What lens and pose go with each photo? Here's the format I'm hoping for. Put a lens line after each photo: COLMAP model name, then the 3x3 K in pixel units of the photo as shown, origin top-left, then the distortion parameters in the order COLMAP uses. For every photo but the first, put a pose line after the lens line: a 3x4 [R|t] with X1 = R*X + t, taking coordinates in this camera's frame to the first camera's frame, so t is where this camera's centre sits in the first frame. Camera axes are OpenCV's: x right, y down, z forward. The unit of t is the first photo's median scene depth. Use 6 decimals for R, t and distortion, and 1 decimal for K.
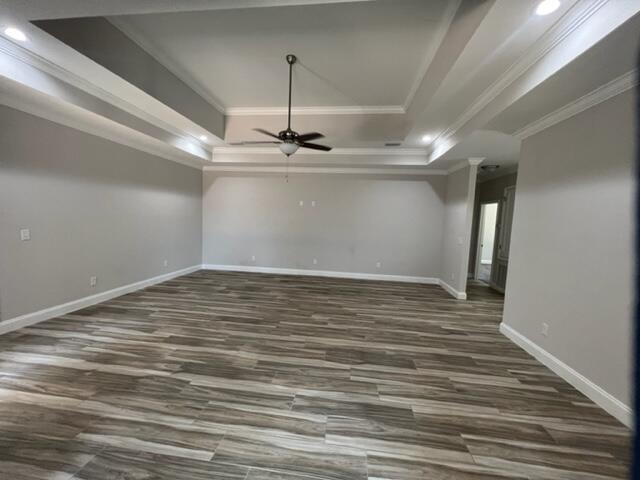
lens RADIAL K [[257.6, 0, 320.9], [0, 257.6, 241.1], [0, 0, 1]] dist [-0.000148, 0.000183]
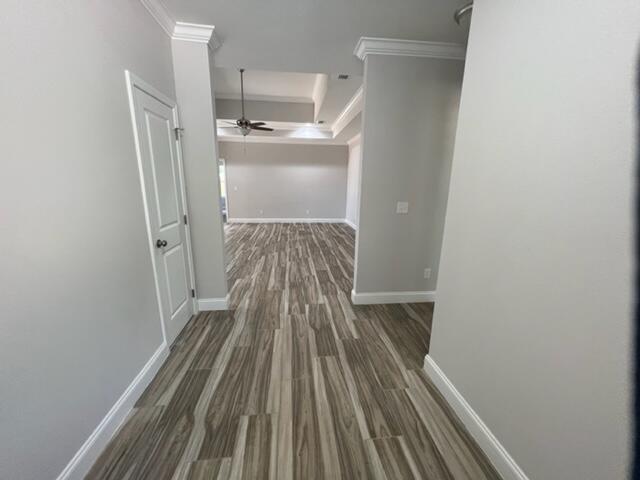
lens RADIAL K [[257.6, 0, 320.9], [0, 257.6, 241.1], [0, 0, 1]] dist [-0.000148, 0.000183]
pose [[0.229933, 0.182946, -0.955856, 1.669671], [-0.091793, 0.981871, 0.165844, -0.014550], [0.968868, 0.049608, 0.242558, 1.178163]]
